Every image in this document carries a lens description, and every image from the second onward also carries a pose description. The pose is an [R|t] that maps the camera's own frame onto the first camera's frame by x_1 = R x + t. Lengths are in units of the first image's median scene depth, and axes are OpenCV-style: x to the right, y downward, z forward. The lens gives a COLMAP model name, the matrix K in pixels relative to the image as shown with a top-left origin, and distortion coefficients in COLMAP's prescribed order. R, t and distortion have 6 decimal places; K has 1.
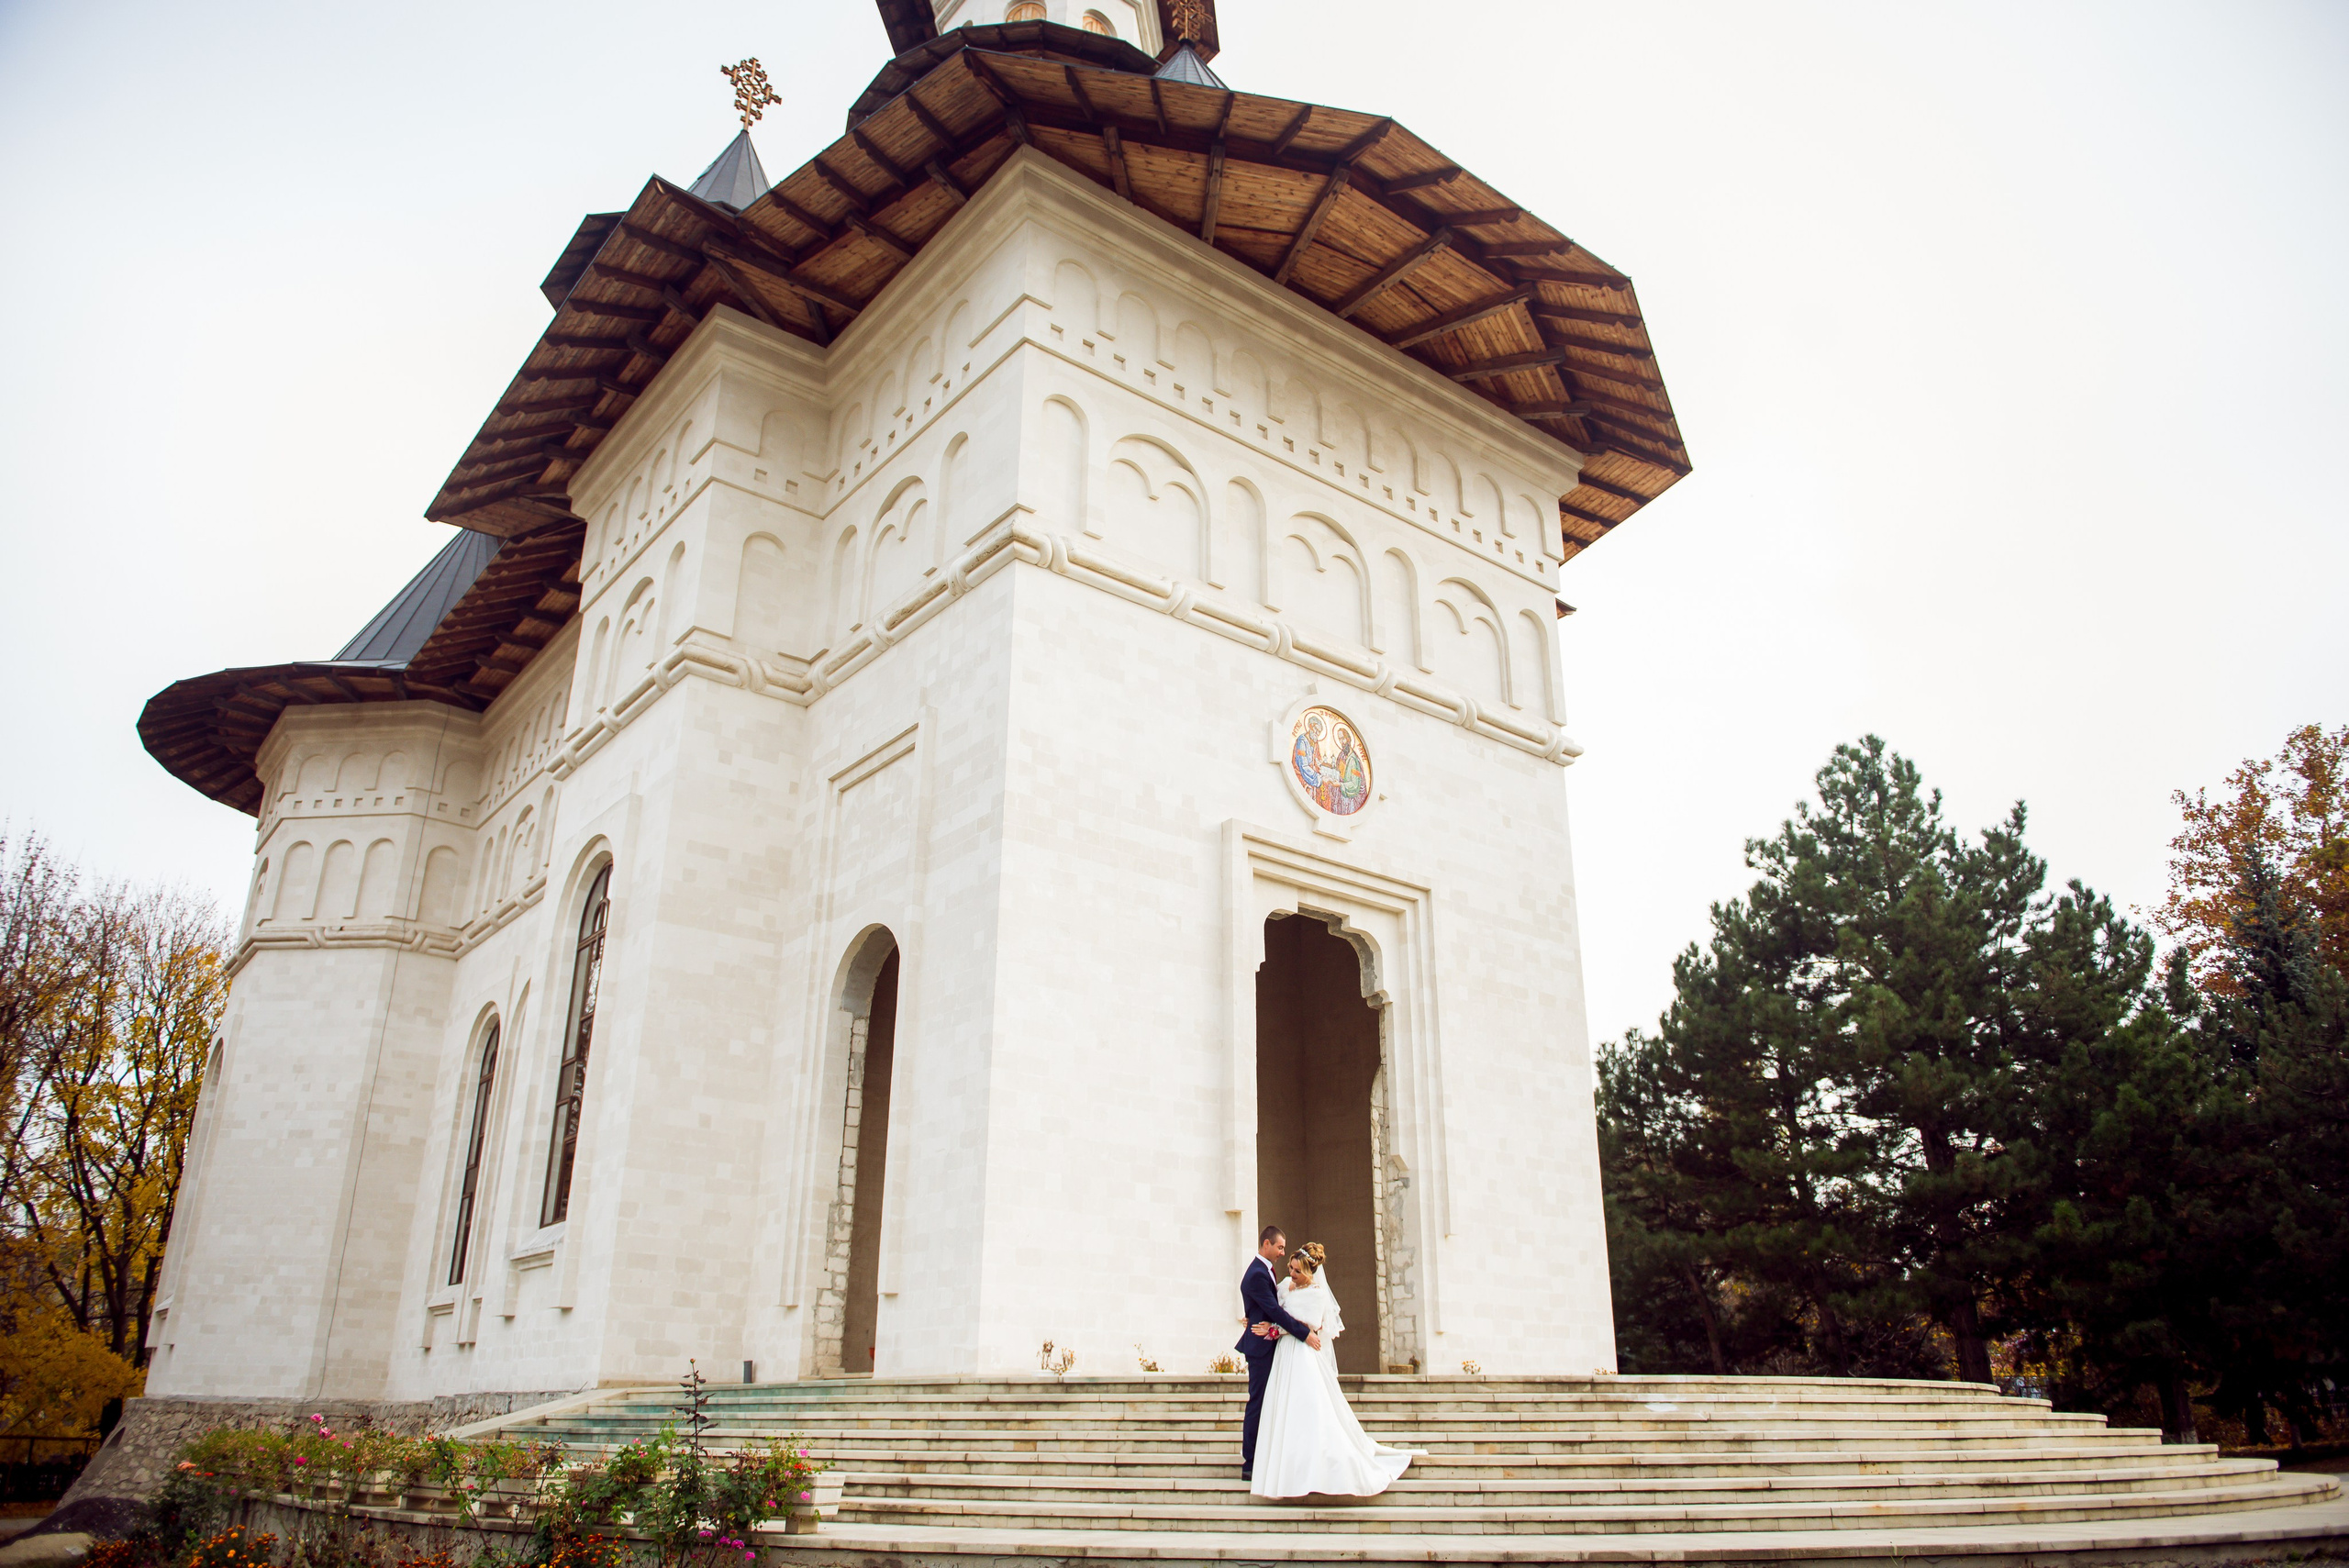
lens RADIAL K [[1618.5, 0, 1176.7], [0, 1618.5, 781.2], [0, 0, 1]] dist [-0.038682, -0.005877]
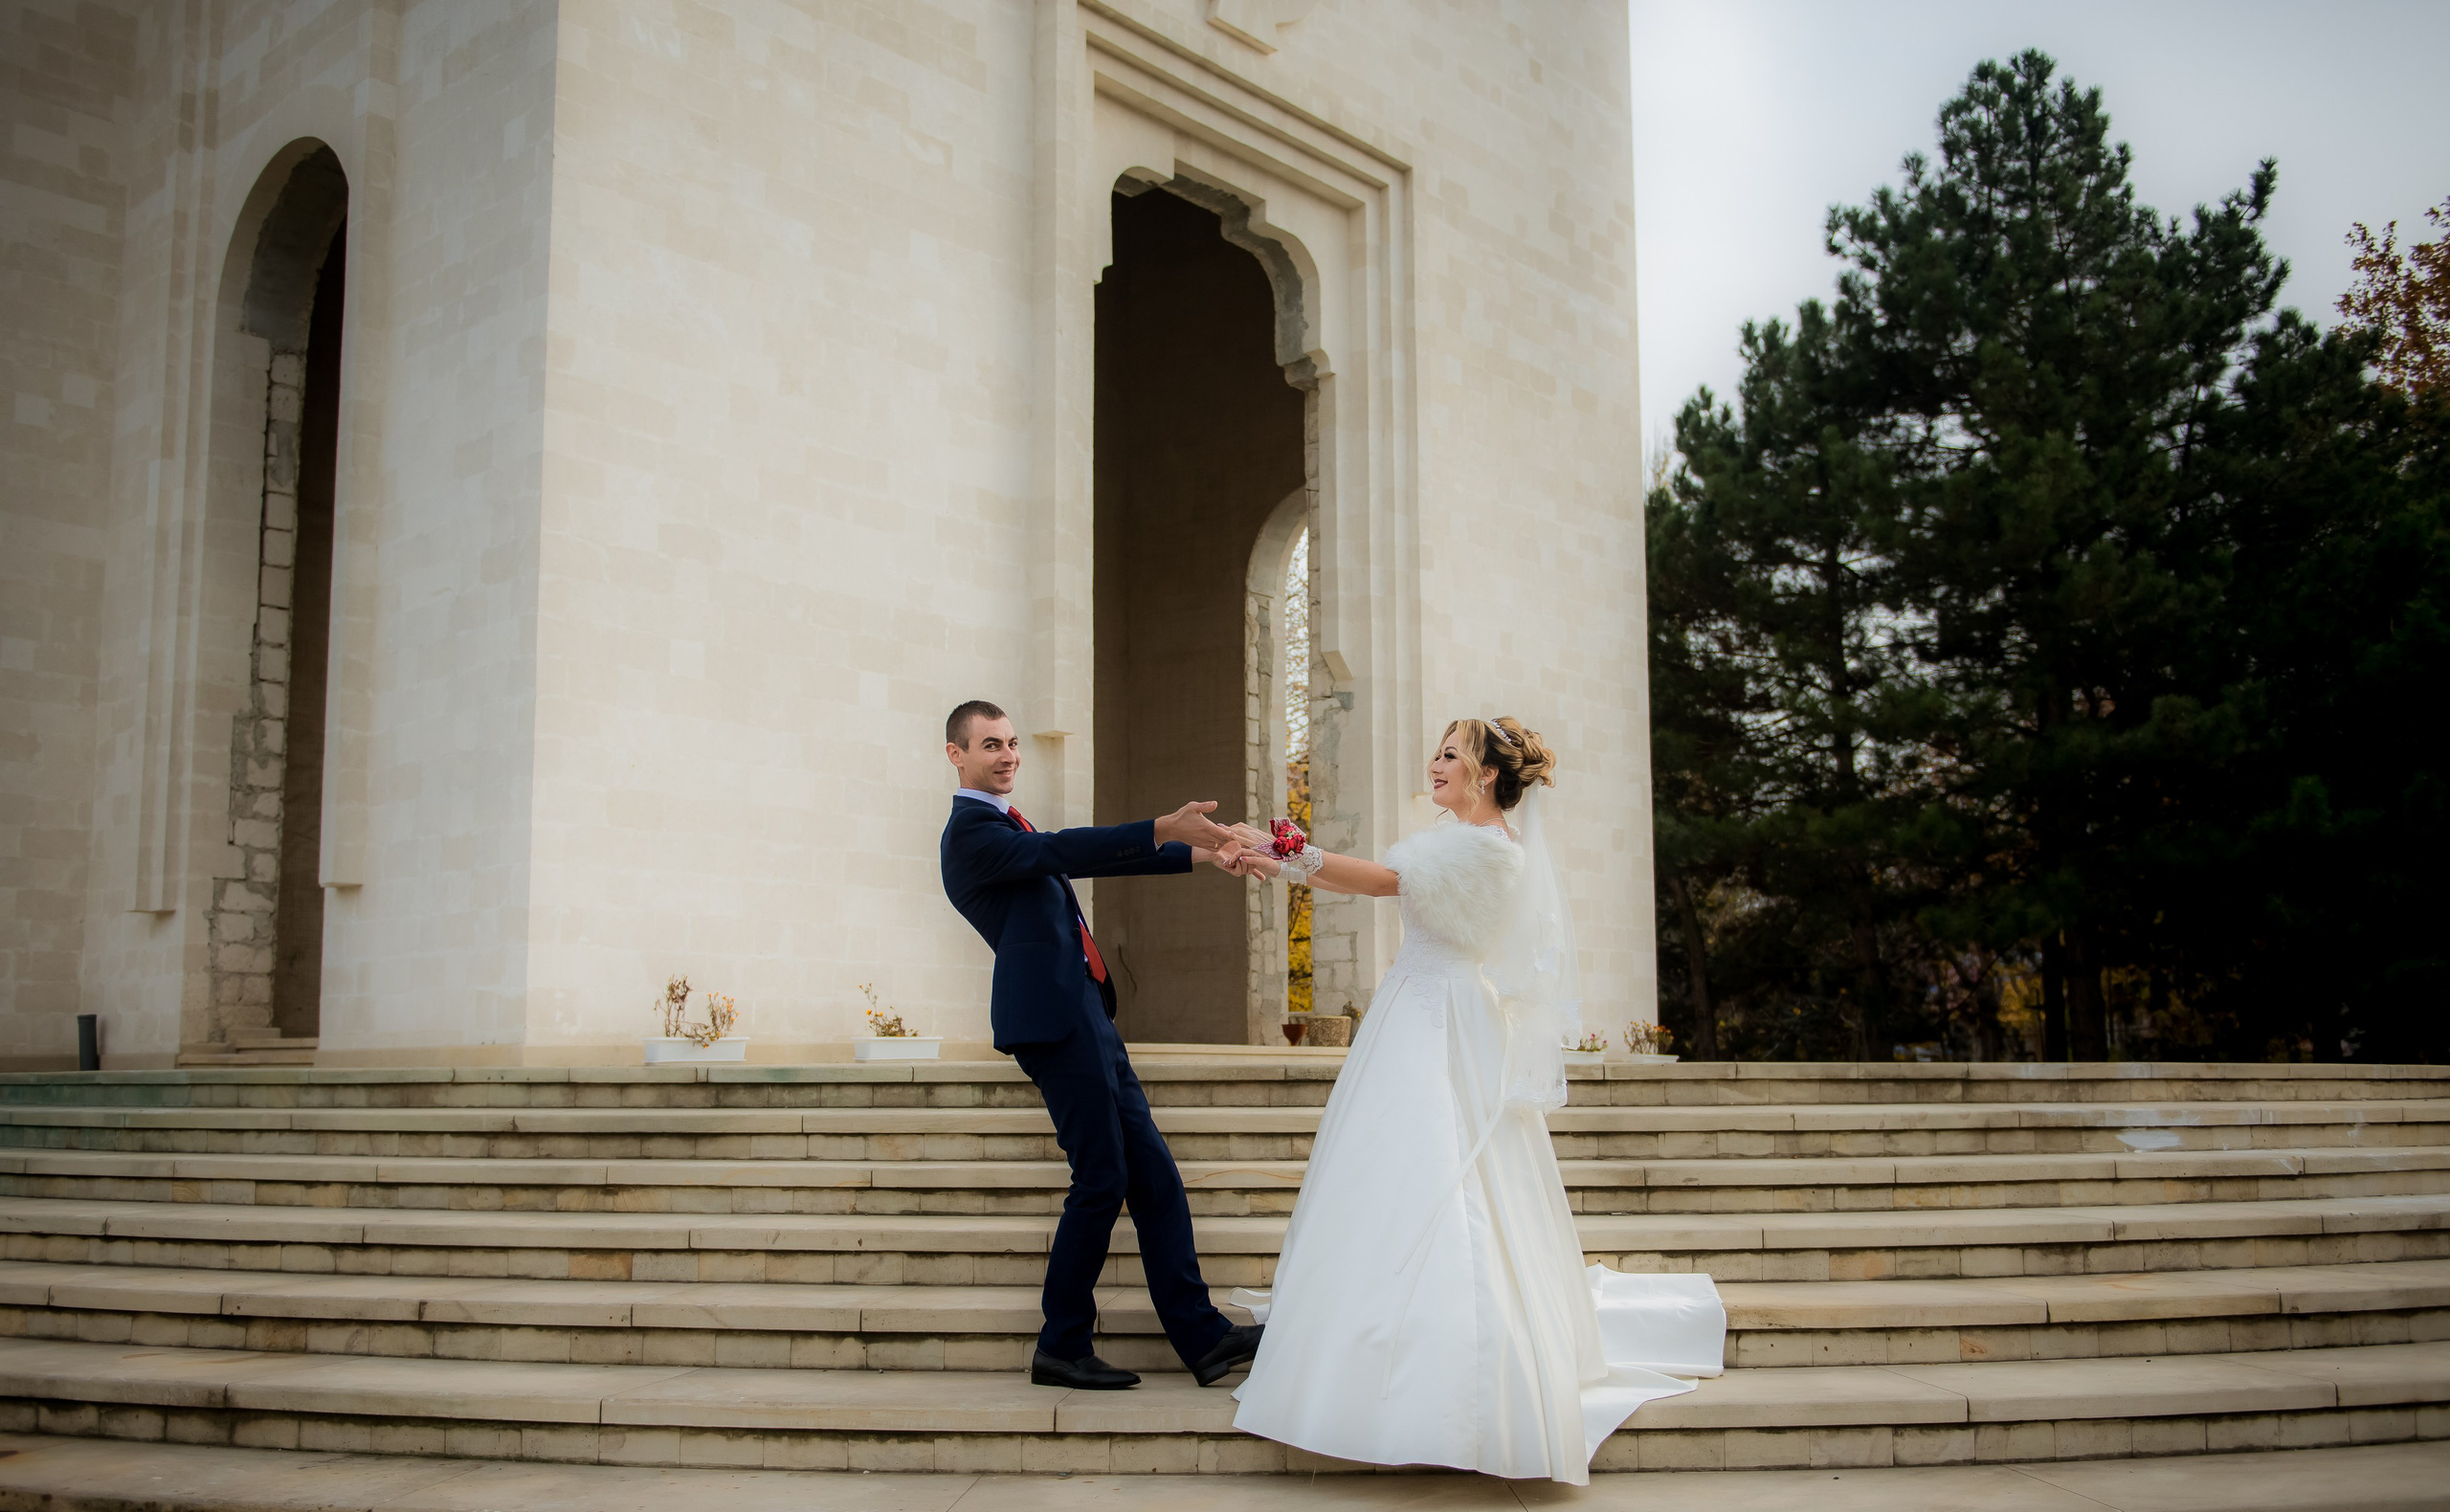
lens RADIAL K [[2103.6, 0, 1170.4], [0, 2103.6, 837.8], [0, 0, 1]] dist [-0.001117, 0.002334]
pose [[0.989525, 0.009381, 0.144056, -0.019925], [-0.047904, 0.962680, 0.266369, 0.103328], [-0.136181, -0.270479, 0.953045, 0.305500]]
